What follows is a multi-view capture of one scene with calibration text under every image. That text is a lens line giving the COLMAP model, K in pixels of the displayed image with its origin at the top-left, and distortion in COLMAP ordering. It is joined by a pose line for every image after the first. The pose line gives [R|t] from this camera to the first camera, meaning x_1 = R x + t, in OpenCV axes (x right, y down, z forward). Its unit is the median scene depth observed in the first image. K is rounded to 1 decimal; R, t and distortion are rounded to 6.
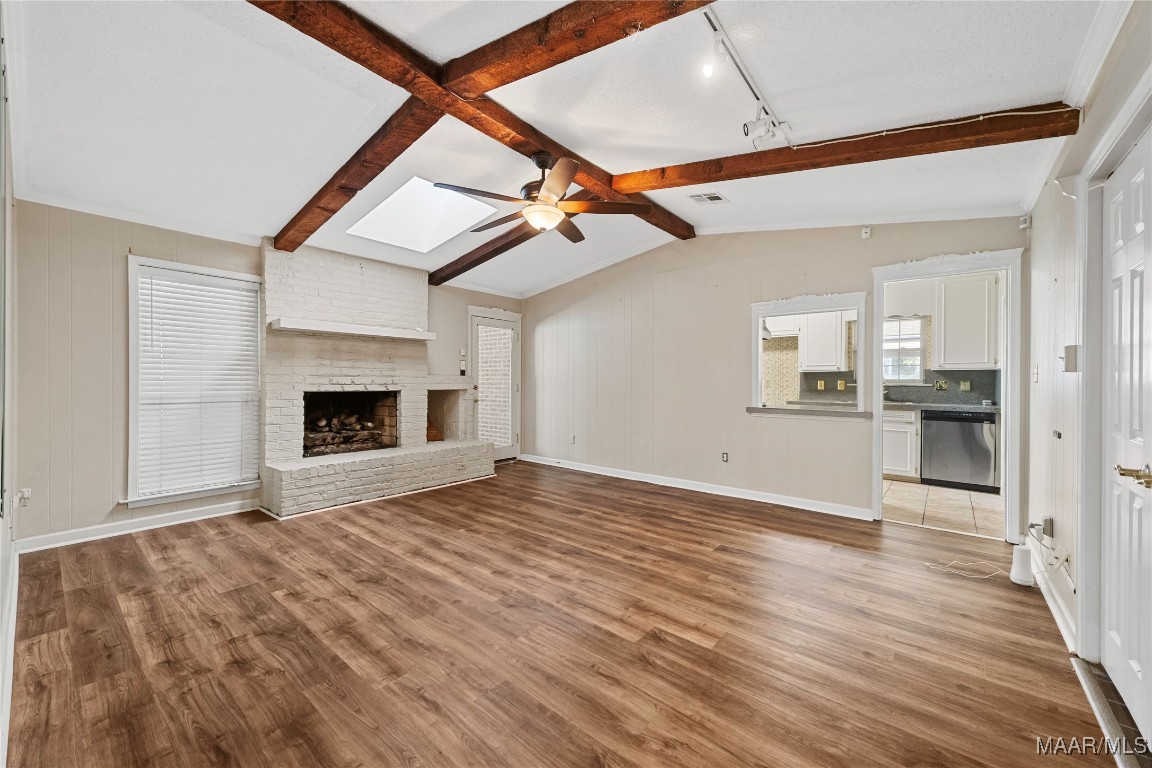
lens RADIAL K [[444.8, 0, 576.7], [0, 444.8, 382.3], [0, 0, 1]] dist [0.002935, 0.000246]
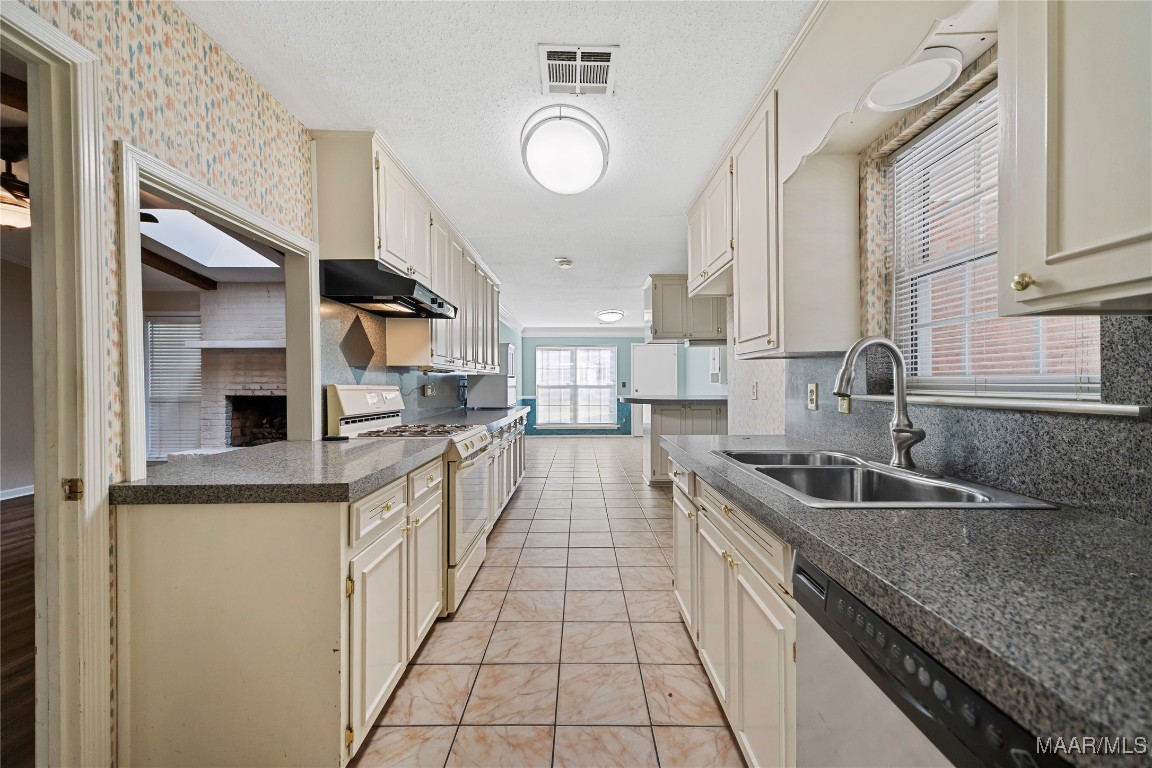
lens RADIAL K [[444.8, 0, 576.6], [0, 444.8, 385.8], [0, 0, 1]] dist [0.002935, 0.000246]
pose [[0.629633, -0.002449, -0.776889, 0.980554], [0.002240, 0.999997, -0.001337, -0.003276], [0.776890, -0.000898, 0.629636, 0.923695]]
